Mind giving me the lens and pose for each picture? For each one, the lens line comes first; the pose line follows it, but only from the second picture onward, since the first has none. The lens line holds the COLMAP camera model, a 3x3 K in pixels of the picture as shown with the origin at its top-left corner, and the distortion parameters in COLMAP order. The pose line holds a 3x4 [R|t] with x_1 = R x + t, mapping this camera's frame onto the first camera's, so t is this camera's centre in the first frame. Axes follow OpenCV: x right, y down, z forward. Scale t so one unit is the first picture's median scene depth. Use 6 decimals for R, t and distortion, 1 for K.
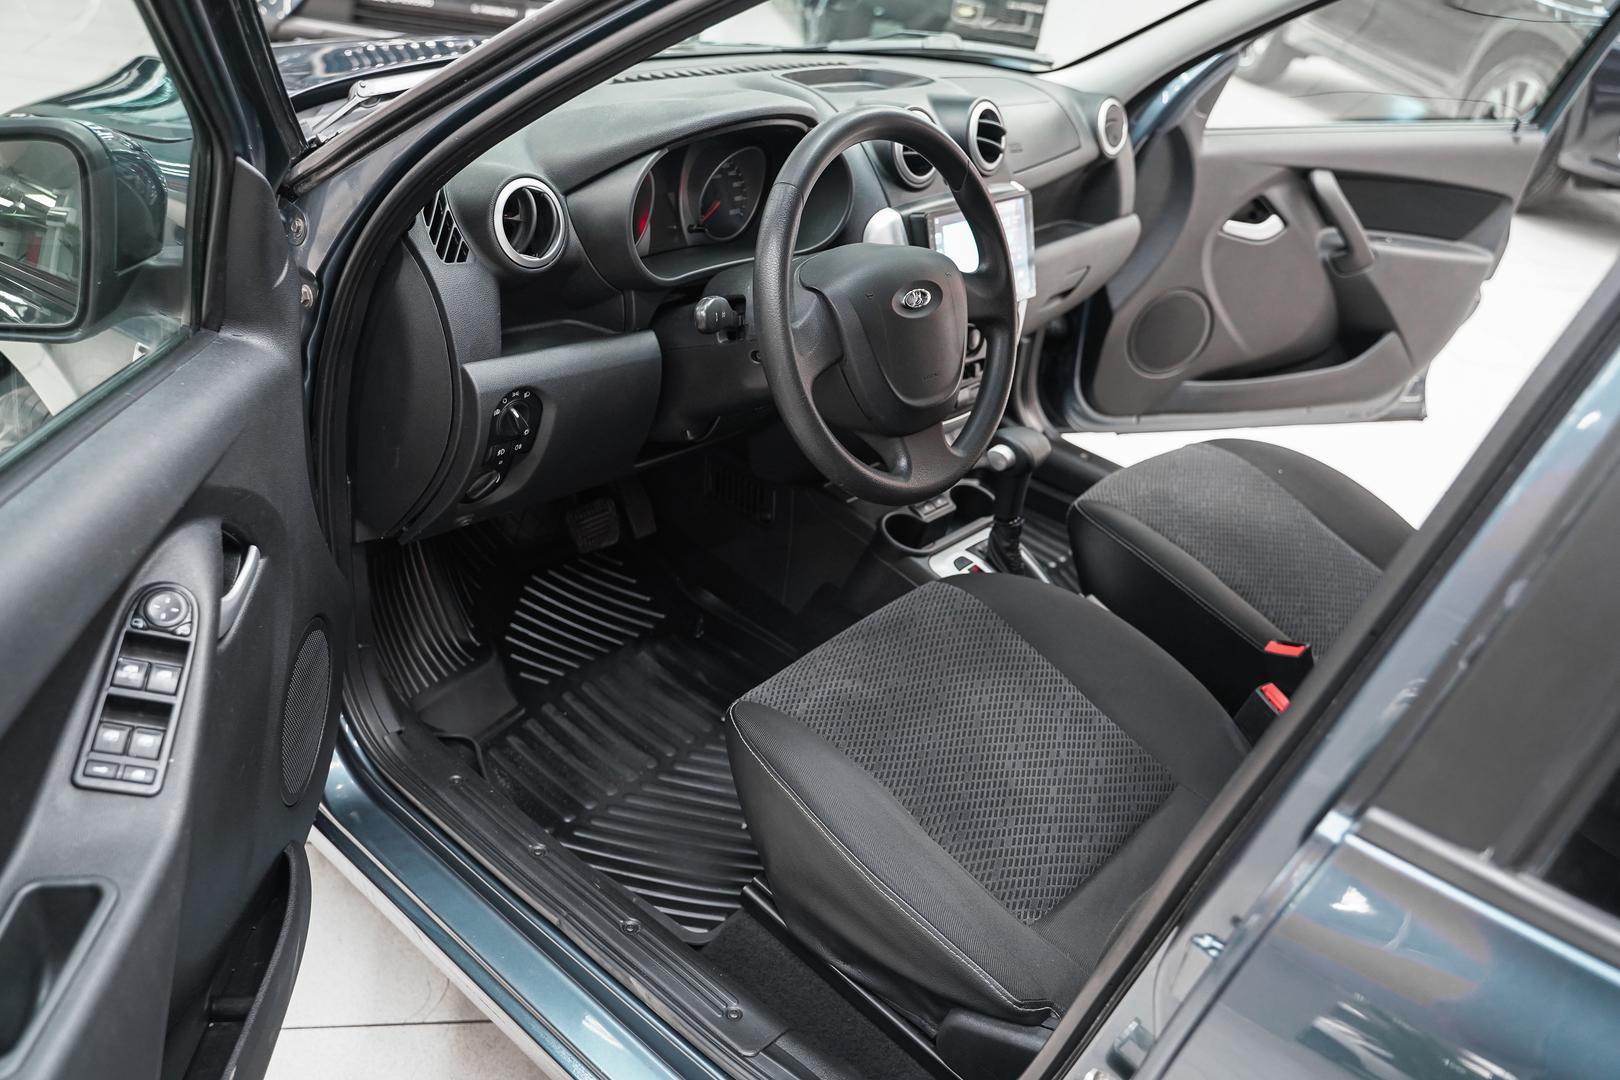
lens RADIAL K [[1280.9, 0, 804.5], [0, 1280.9, 546.9], [0, 0, 1]] dist [-0.011074, -0.004939]
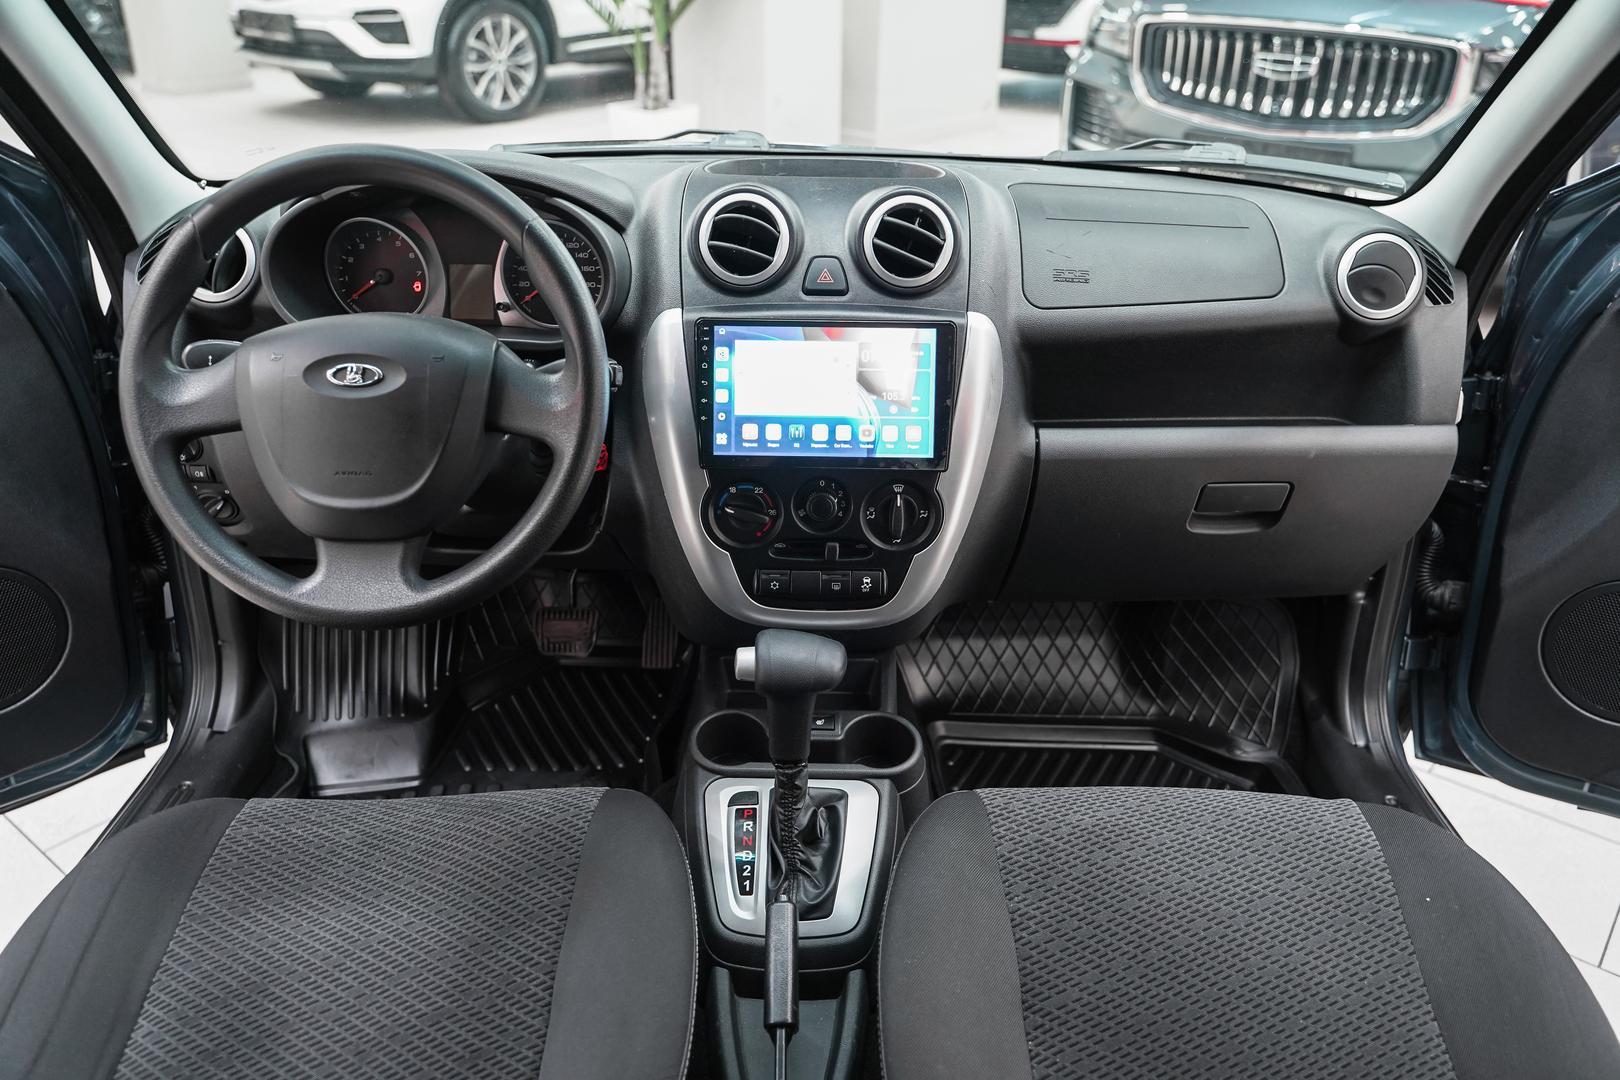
lens RADIAL K [[1280.9, 0, 804.5], [0, 1280.9, 546.9], [0, 0, 1]] dist [-0.011074, -0.004939]
pose [[0.659511, 0.213696, -0.720680, 0.610197], [-0.317561, 0.948191, -0.009450, -0.120476], [0.681323, 0.235092, 0.693203, 0.456711]]
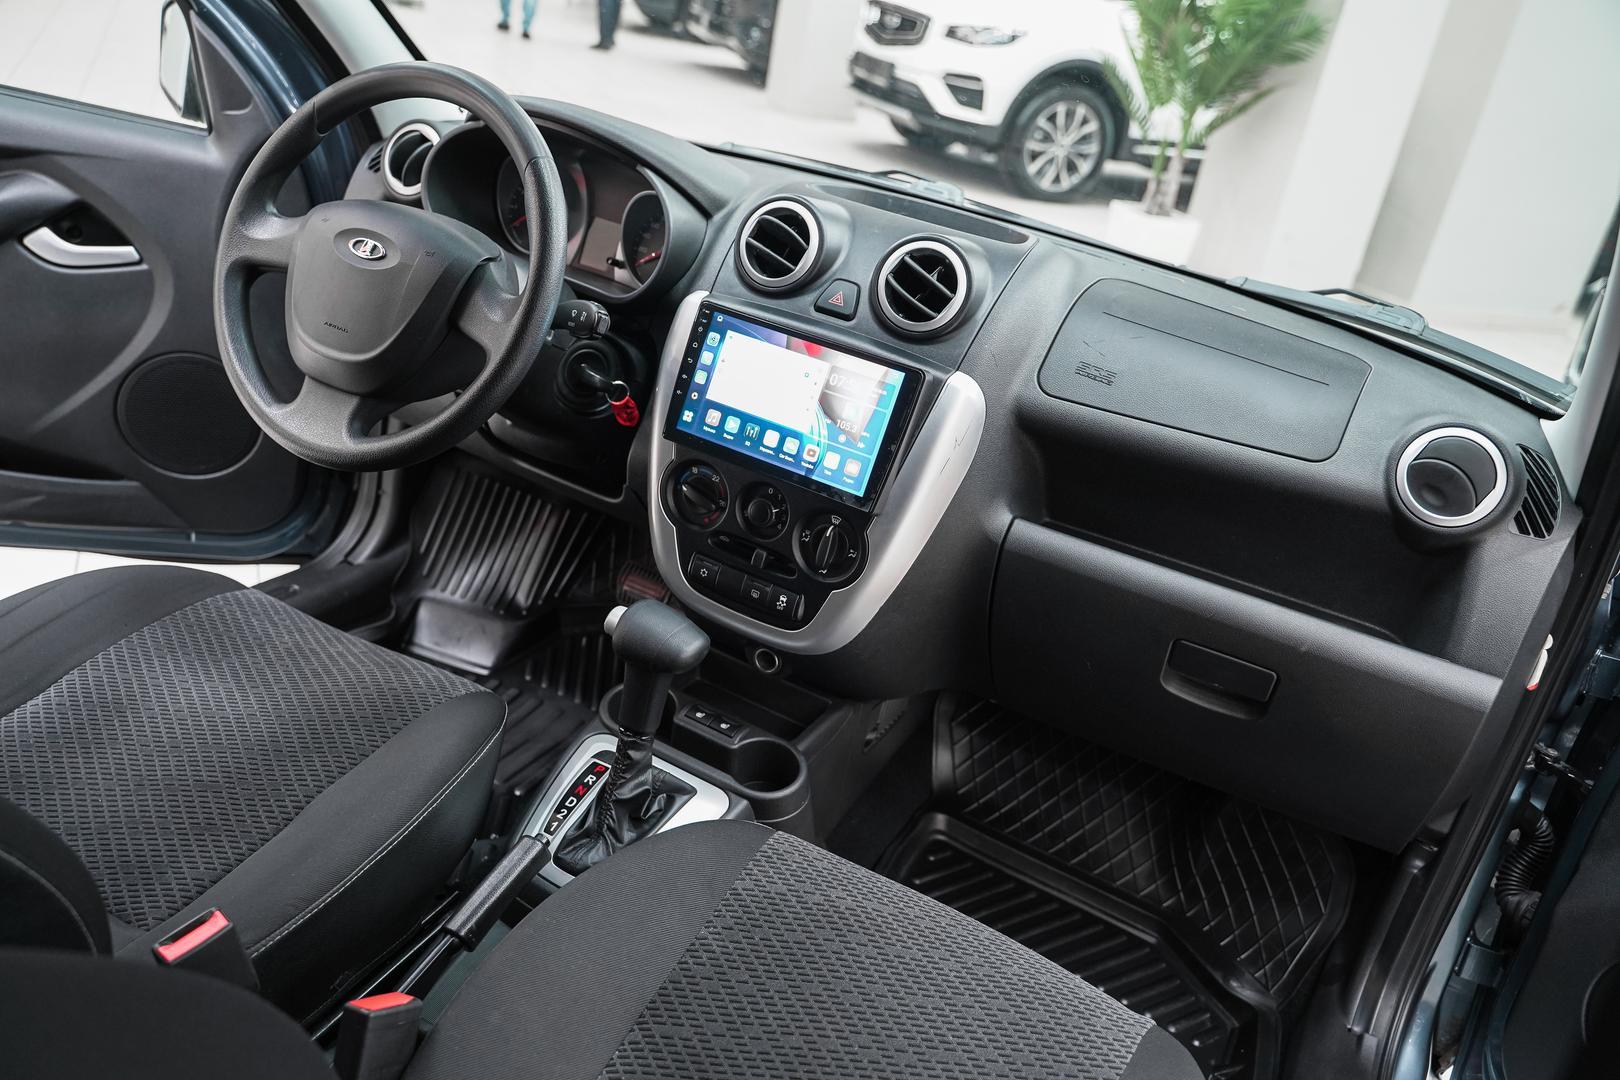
lens RADIAL K [[1289.0, 0, 806.9], [0, 1289.0, 537.0], [0, 0, 1]] dist [-0.009572, 0.003279]
pose [[0.249747, 0.313365, -0.916204, 0.766443], [-0.615020, 0.782161, 0.099871, -0.223653], [0.747915, 0.538541, 0.388068, 0.685571]]
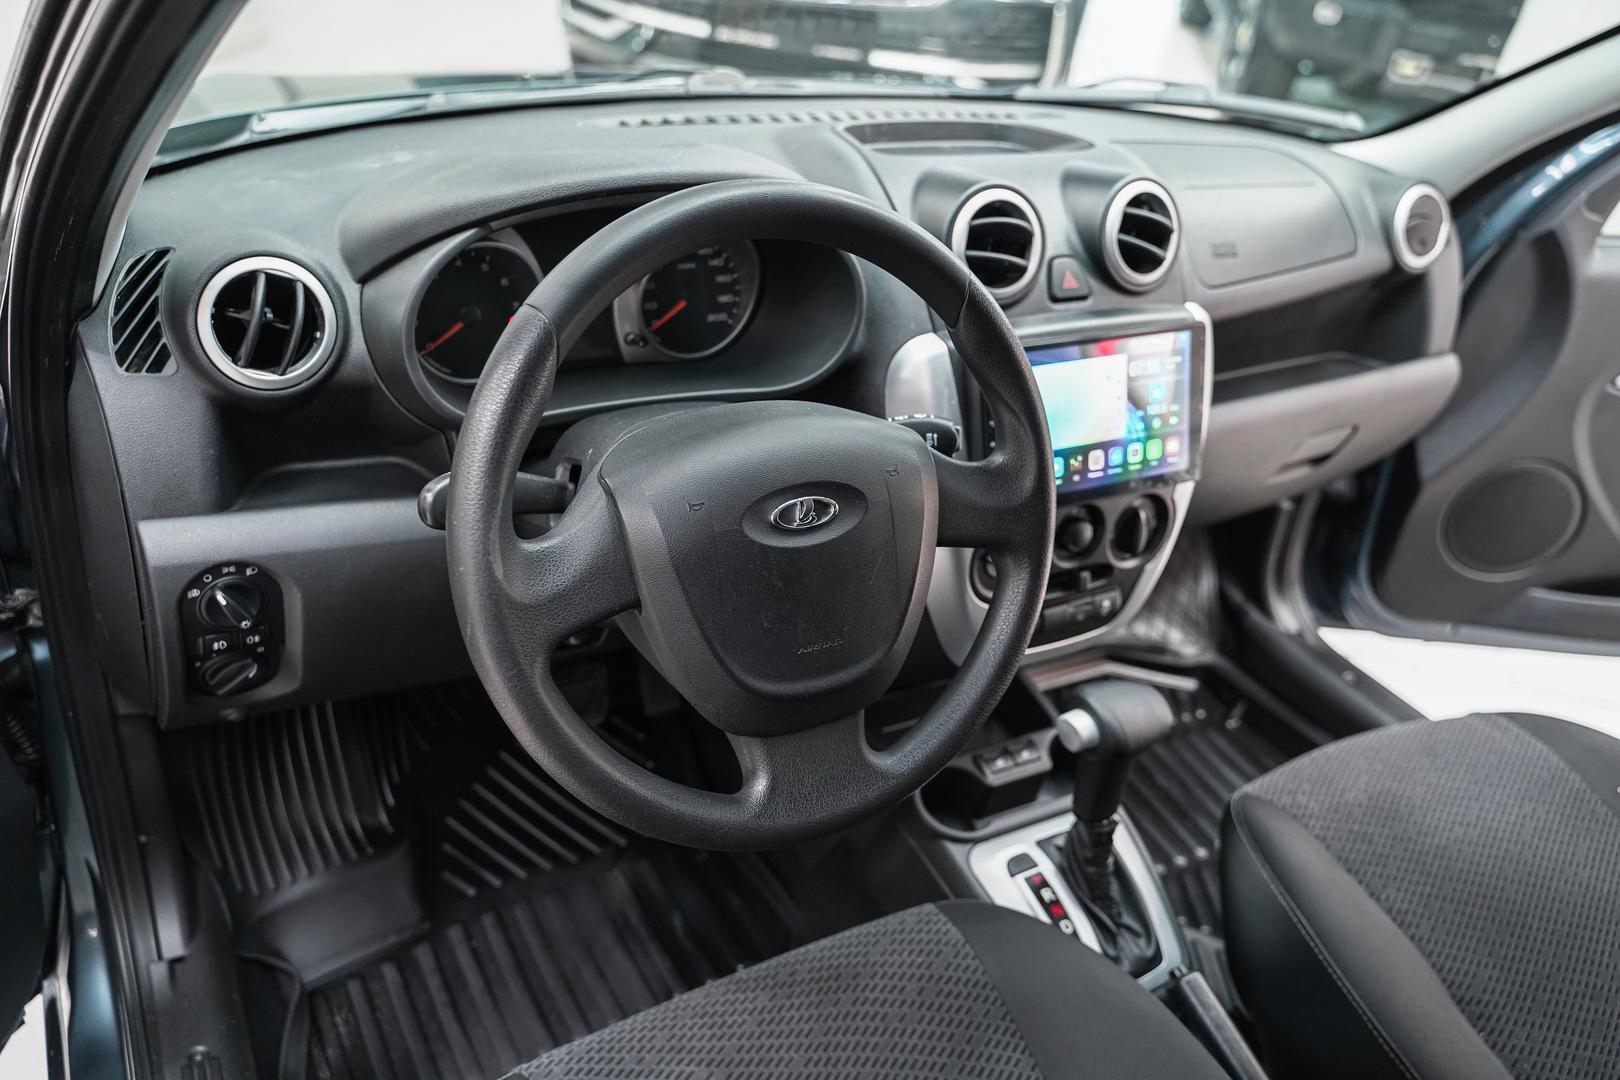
lens RADIAL K [[1289.0, 0, 806.9], [0, 1289.0, 537.0], [0, 0, 1]] dist [-0.009572, 0.003279]
pose [[0.944300, 0.142512, -0.296627, 0.182297], [-0.154502, 0.987842, -0.017251, -0.119639], [0.290562, 0.062119, 0.954837, 0.305433]]
